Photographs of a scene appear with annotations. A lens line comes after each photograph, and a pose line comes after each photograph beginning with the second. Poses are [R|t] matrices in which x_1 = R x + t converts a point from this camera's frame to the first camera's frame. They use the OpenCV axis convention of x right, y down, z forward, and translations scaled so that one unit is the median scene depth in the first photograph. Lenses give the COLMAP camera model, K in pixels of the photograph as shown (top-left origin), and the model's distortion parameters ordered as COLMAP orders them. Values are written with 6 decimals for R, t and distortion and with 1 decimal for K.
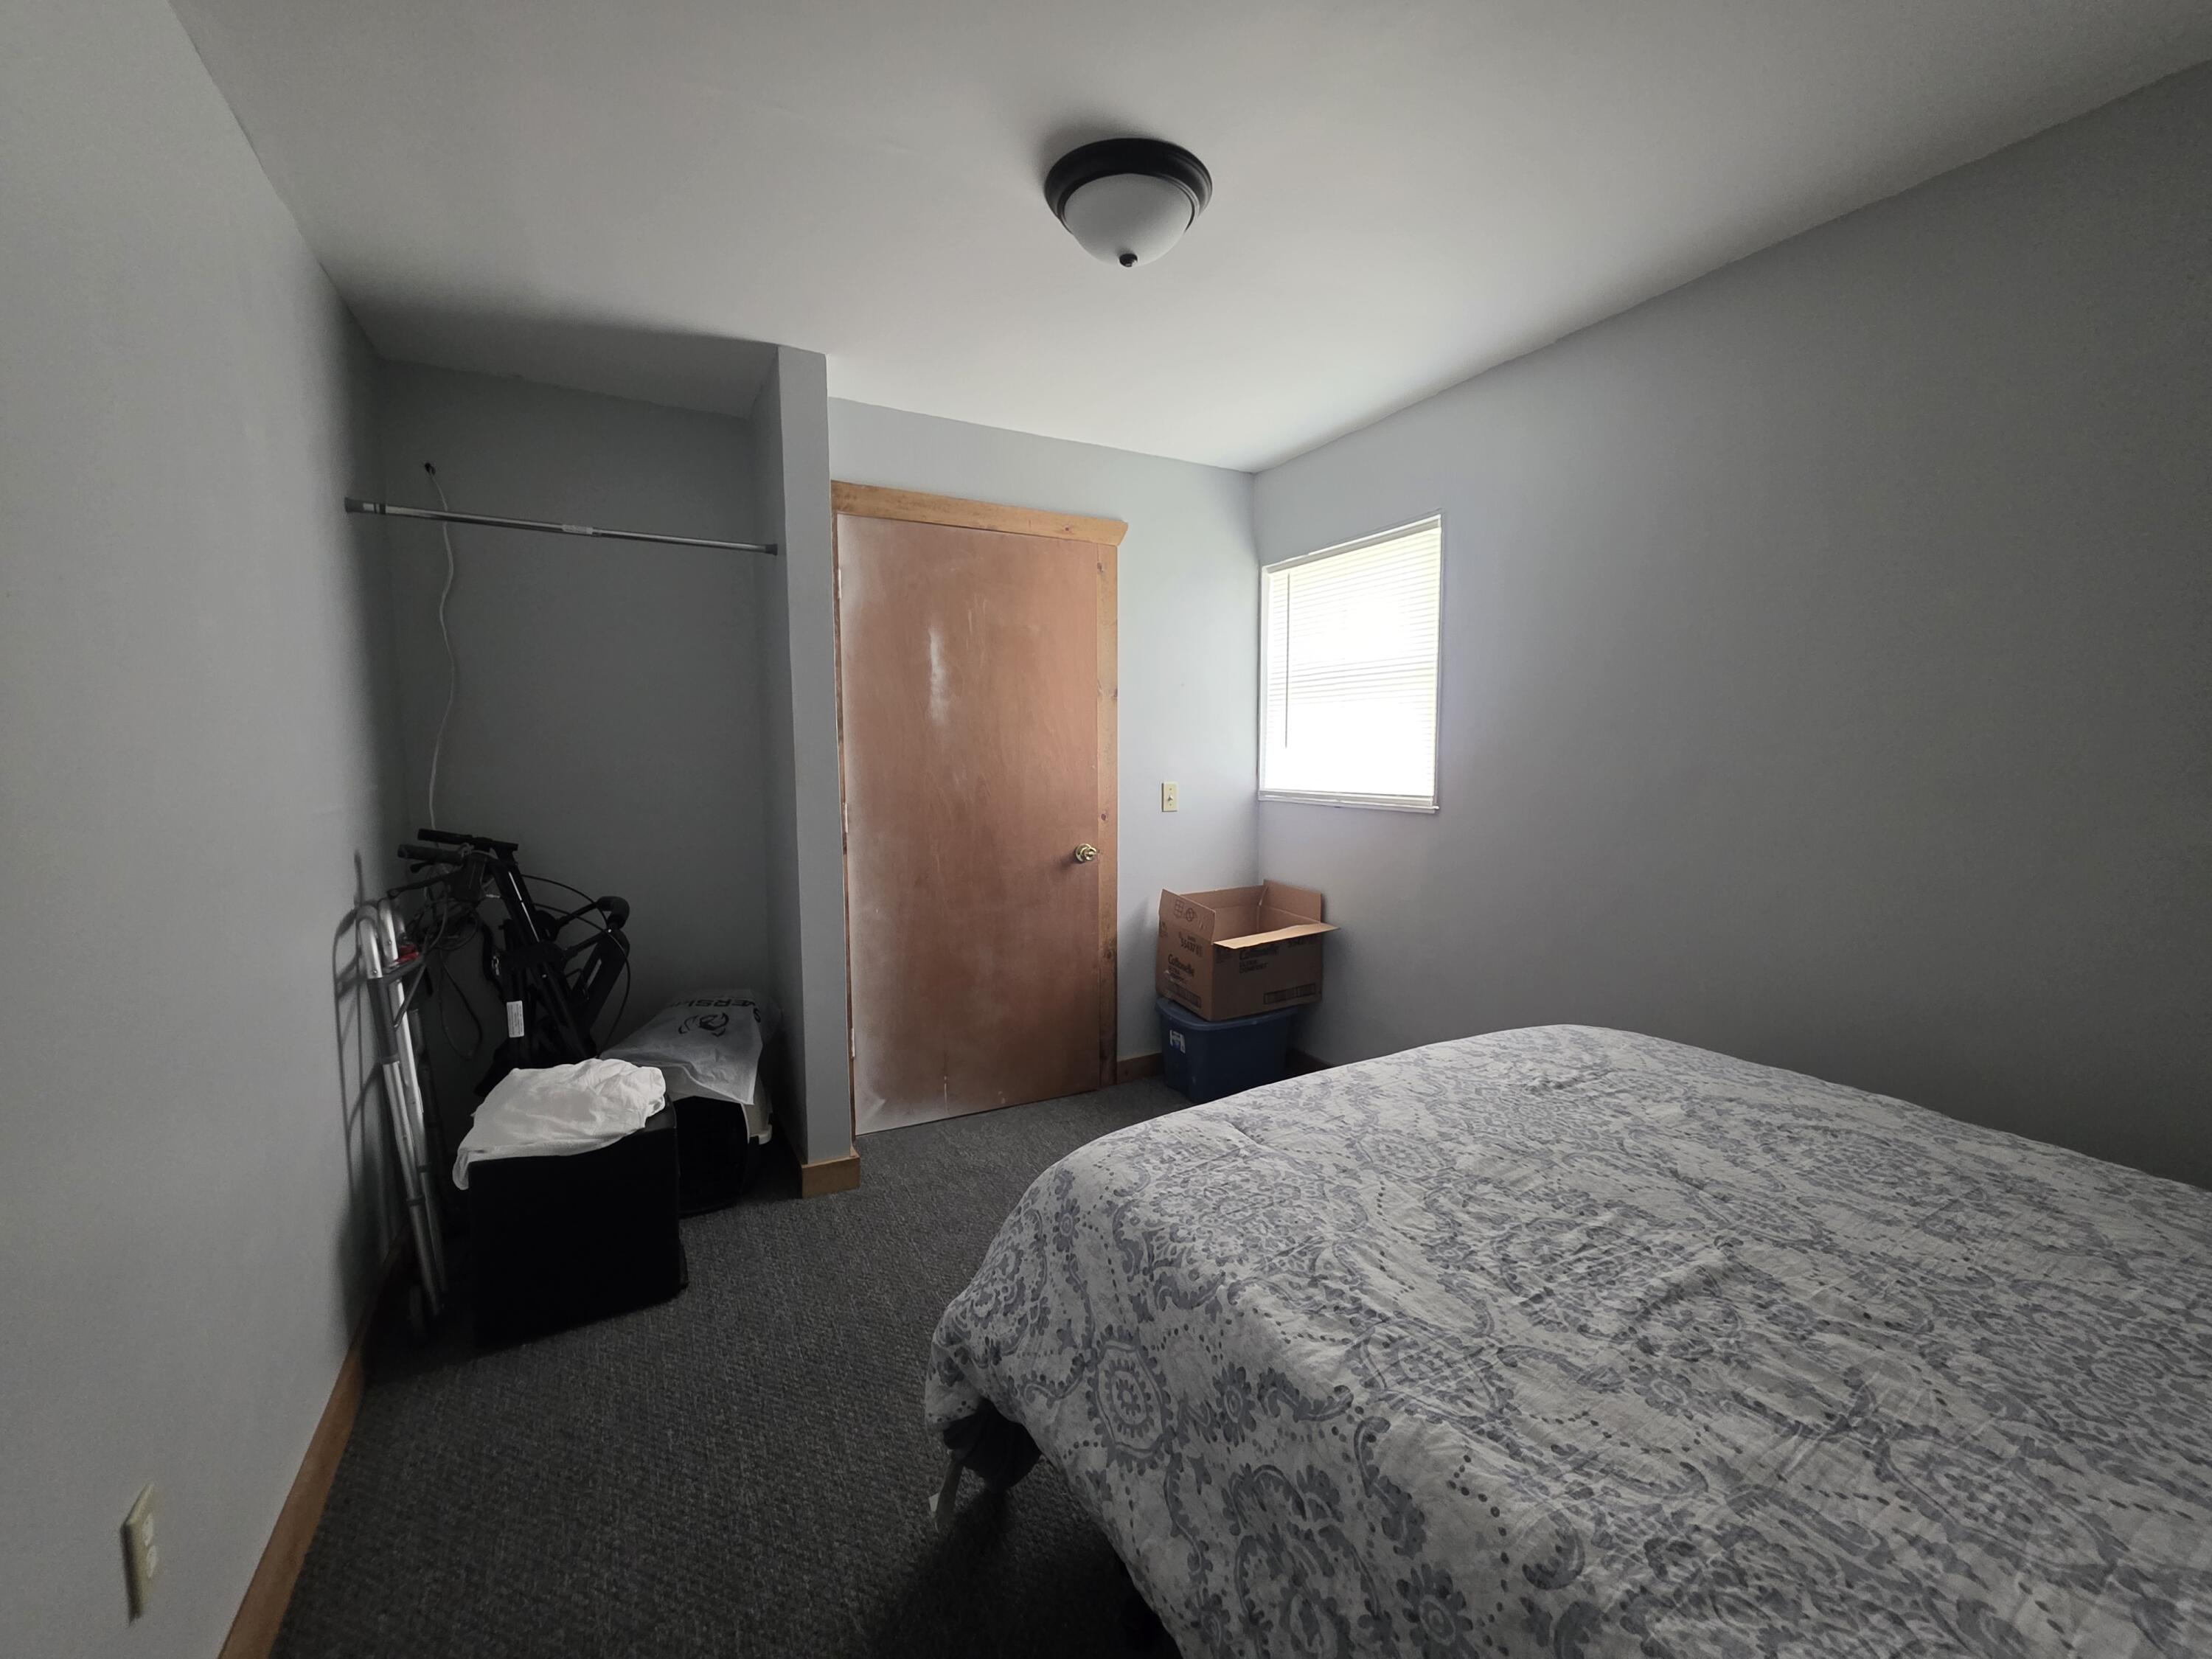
lens RADIAL K [[882.5, 0, 1103.0], [0, 882.5, 831.8], [0, 0, 1]] dist [-0.000136, -0.000694]
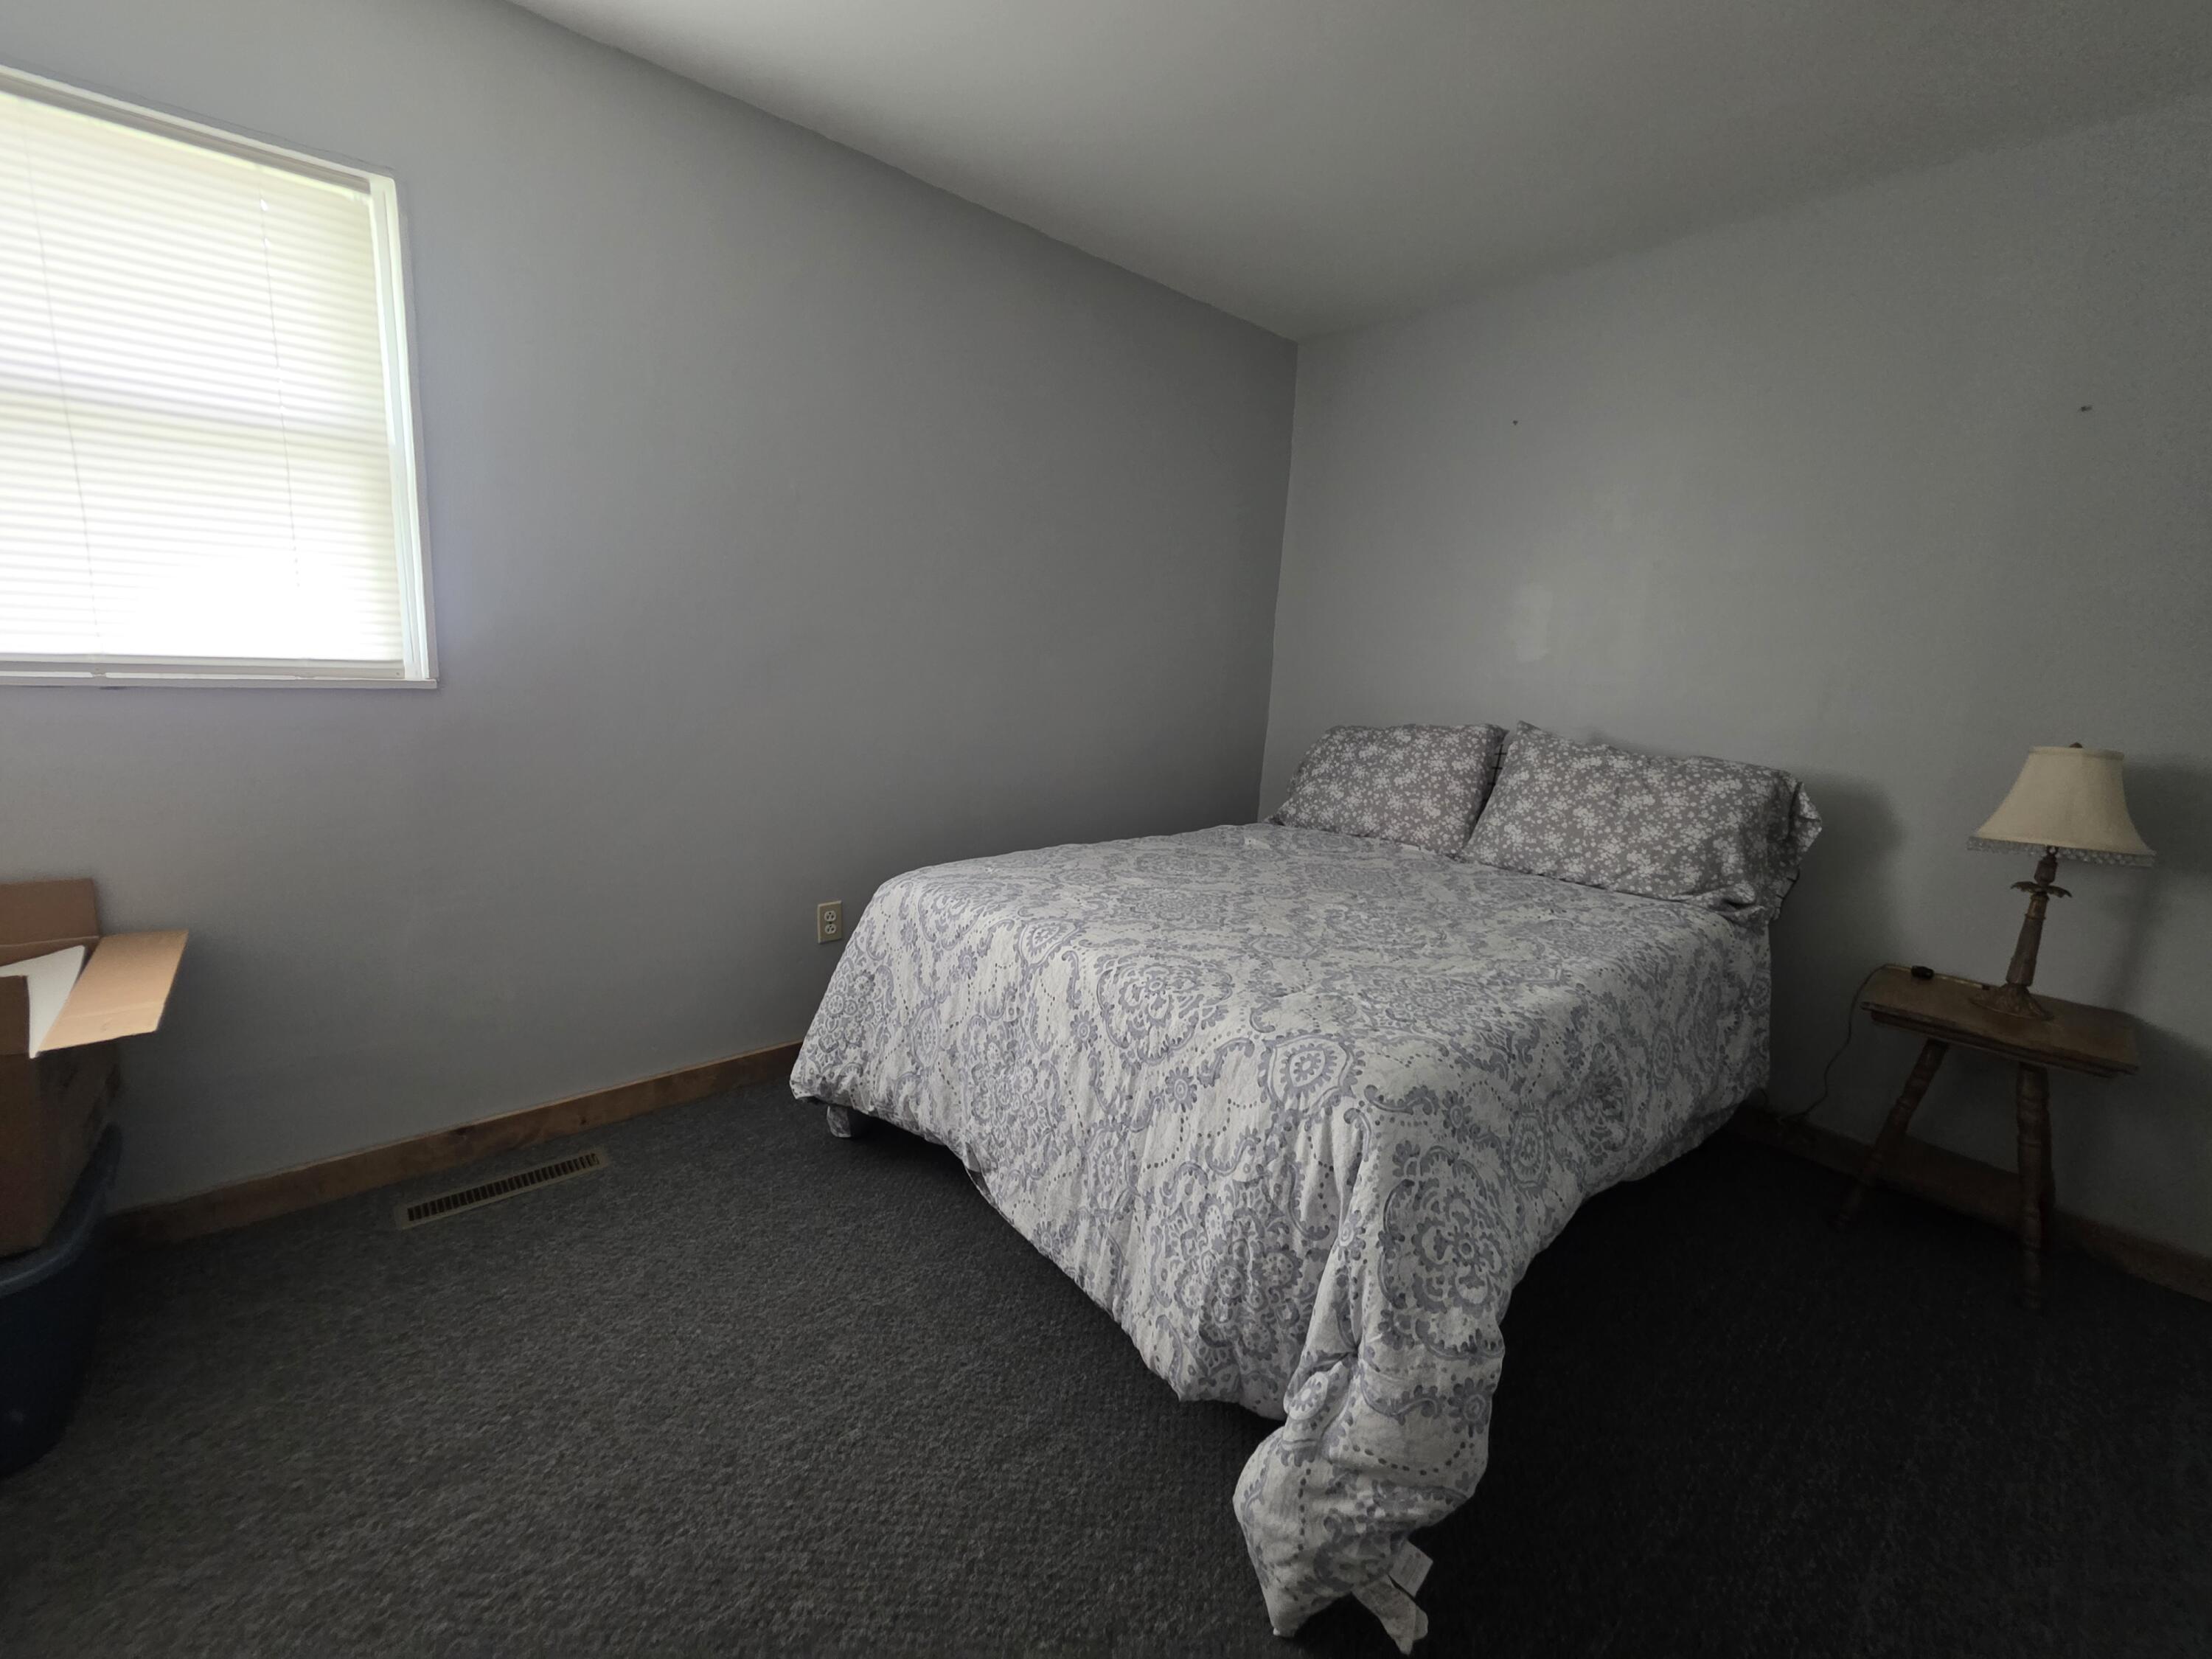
lens RADIAL K [[882.5, 0, 1104.0], [0, 882.5, 829.9], [0, 0, 1]] dist [-0.000136, -0.000694]
pose [[-0.199859, -0.202771, 0.958614, -0.883201], [0.045220, 0.975401, 0.215750, -0.093582], [-0.978781, 0.086468, -0.185773, 1.634329]]
